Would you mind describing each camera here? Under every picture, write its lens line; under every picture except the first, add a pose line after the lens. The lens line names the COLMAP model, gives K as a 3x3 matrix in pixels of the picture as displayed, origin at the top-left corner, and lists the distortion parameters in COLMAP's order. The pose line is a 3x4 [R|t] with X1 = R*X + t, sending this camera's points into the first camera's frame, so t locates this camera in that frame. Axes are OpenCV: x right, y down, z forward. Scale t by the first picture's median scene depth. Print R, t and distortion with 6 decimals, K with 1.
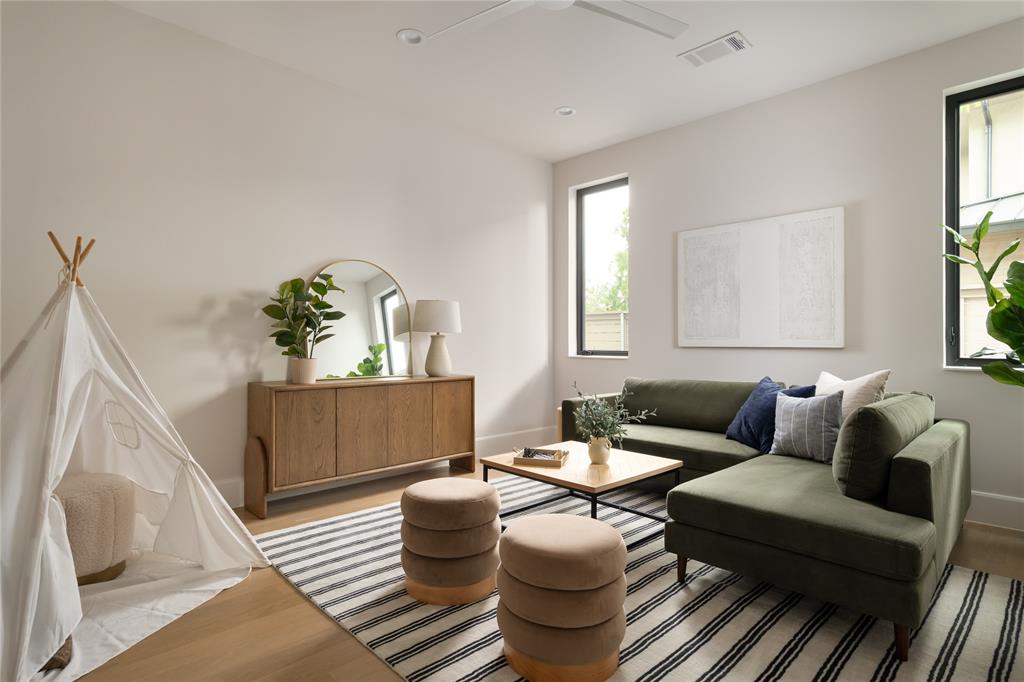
lens RADIAL K [[536.4, 0, 512.6], [0, 536.4, 337.6], [0, 0, 1]] dist [0.002256, -0.000045]
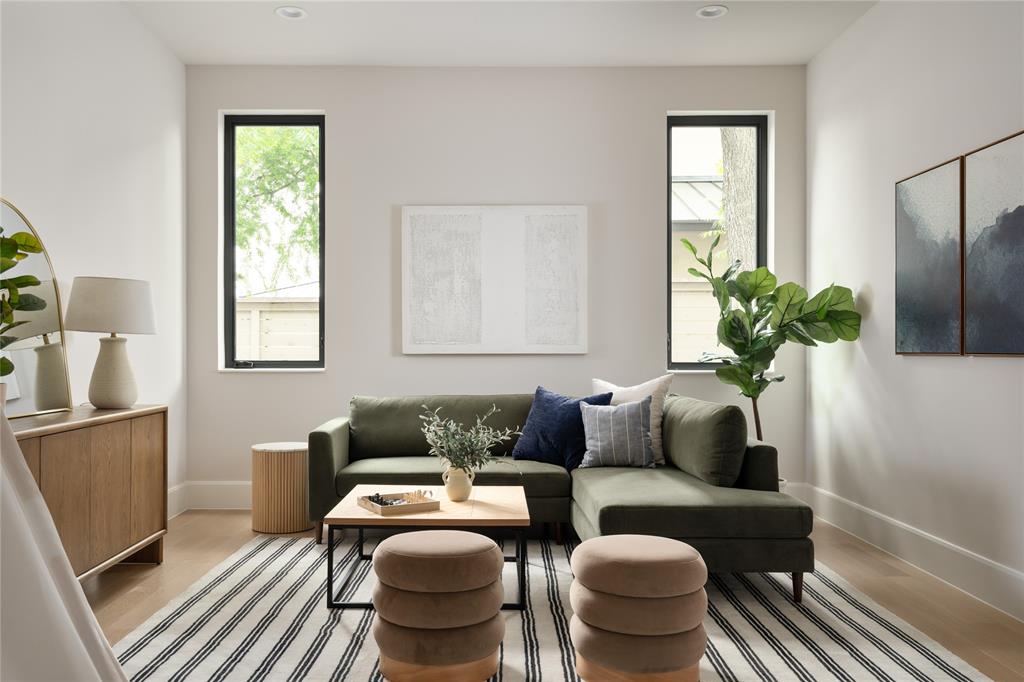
lens RADIAL K [[831.3, 0, 511.0], [0, 831.3, 343.7], [0, 0, 1]] dist [-0.003903, -0.001091]
pose [[0.698943, -0.000085, 0.715177, -0.529831], [-0.003976, 0.999984, 0.004004, -0.004032], [-0.715166, -0.005643, 0.698932, 0.060720]]
